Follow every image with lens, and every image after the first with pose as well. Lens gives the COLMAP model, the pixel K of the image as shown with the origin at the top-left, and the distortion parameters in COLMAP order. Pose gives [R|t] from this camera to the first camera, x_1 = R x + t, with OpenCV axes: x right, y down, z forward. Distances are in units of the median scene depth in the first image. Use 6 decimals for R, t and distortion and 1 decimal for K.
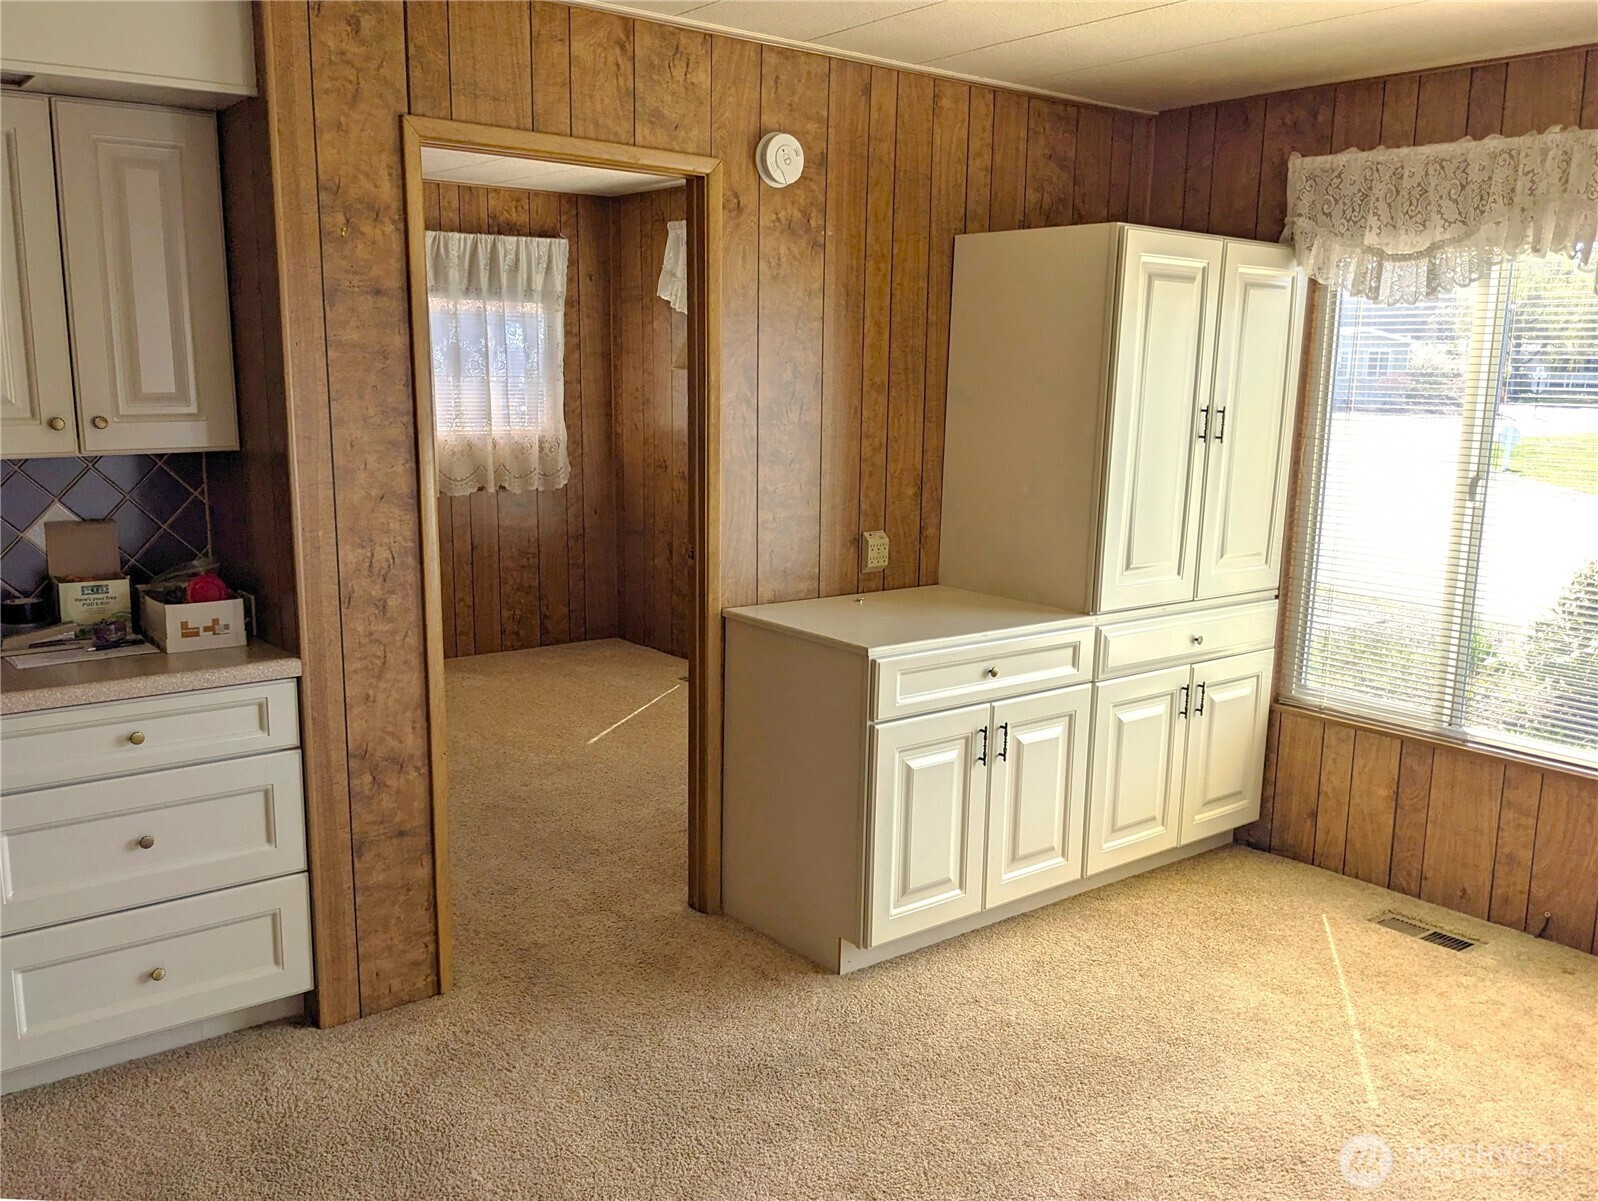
lens RADIAL K [[1297.7, 0, 800.2], [0, 1297.7, 617.6], [0, 0, 1]] dist [0.057189, -0.045125]
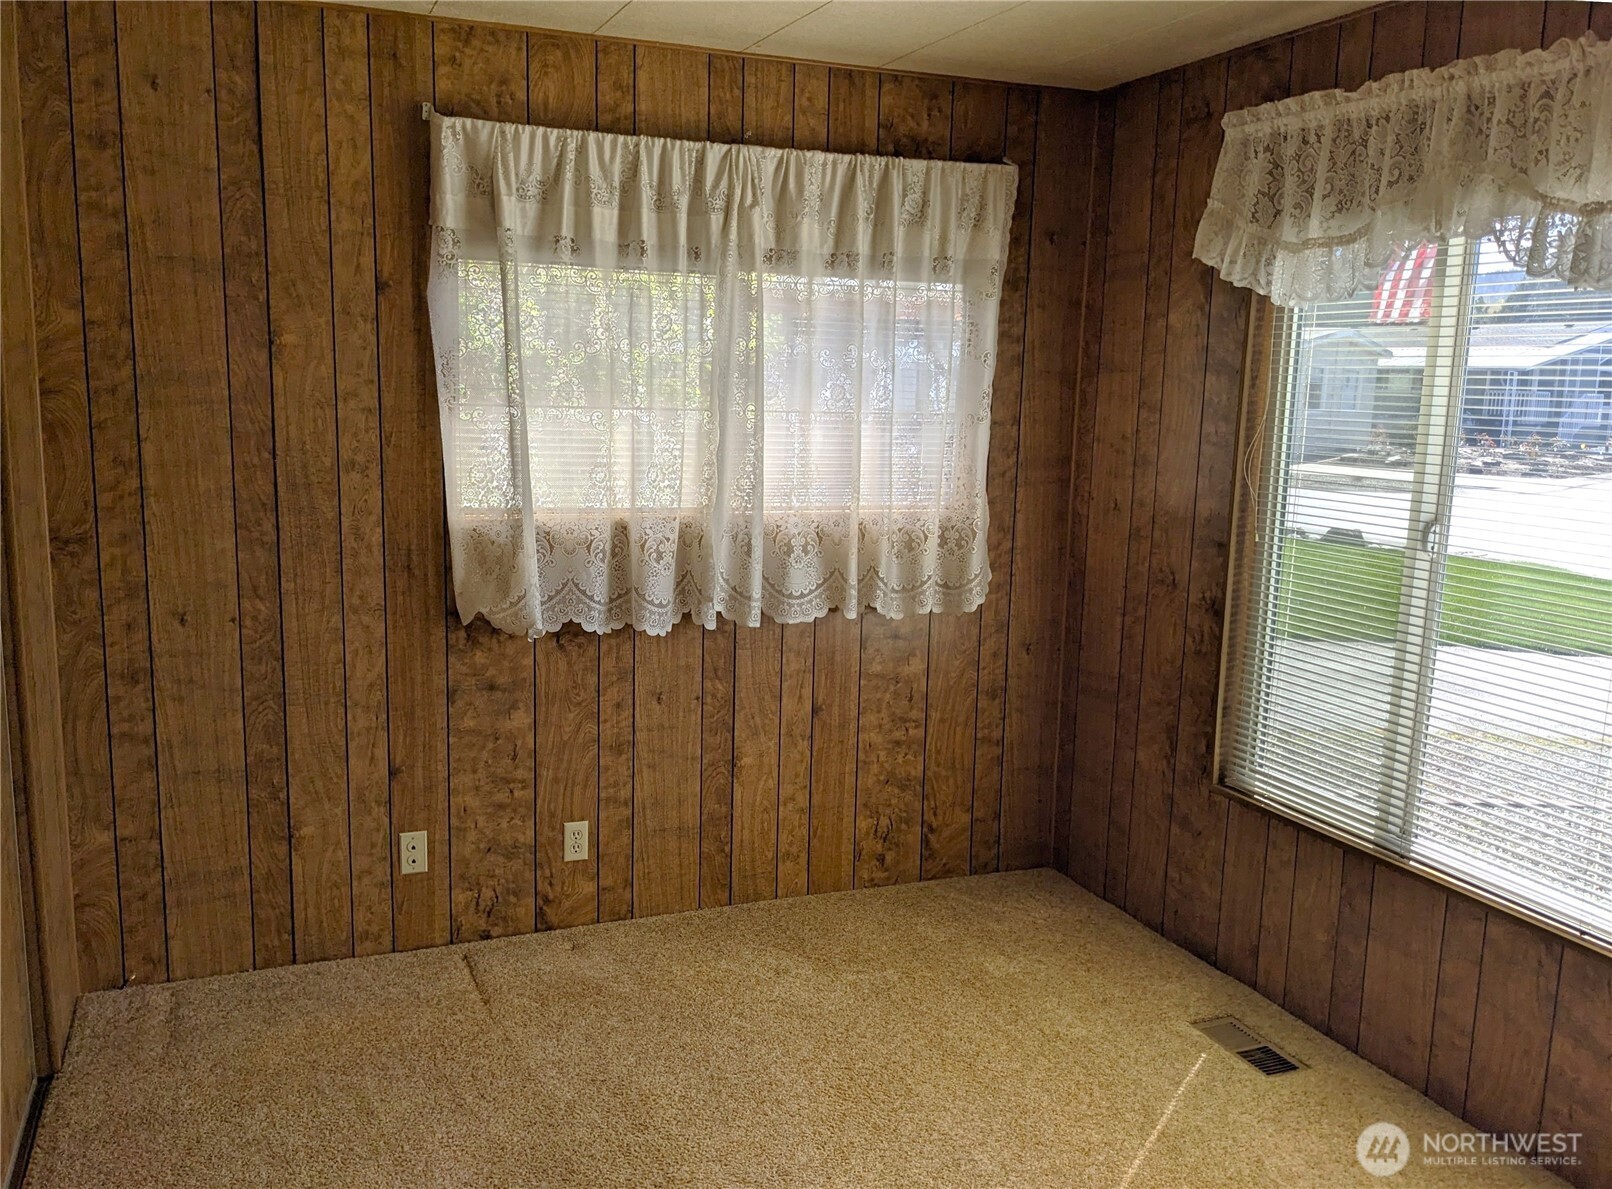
lens RADIAL K [[1309.0, 0, 791.9], [0, 1309.0, 592.9], [0, 0, 1]] dist [0.057189, -0.045125]
pose [[0.956316, 0.054192, -0.287267, -0.098309], [-0.064973, 0.997491, -0.028123, -0.087696], [0.285022, 0.045559, 0.957438, 0.444062]]
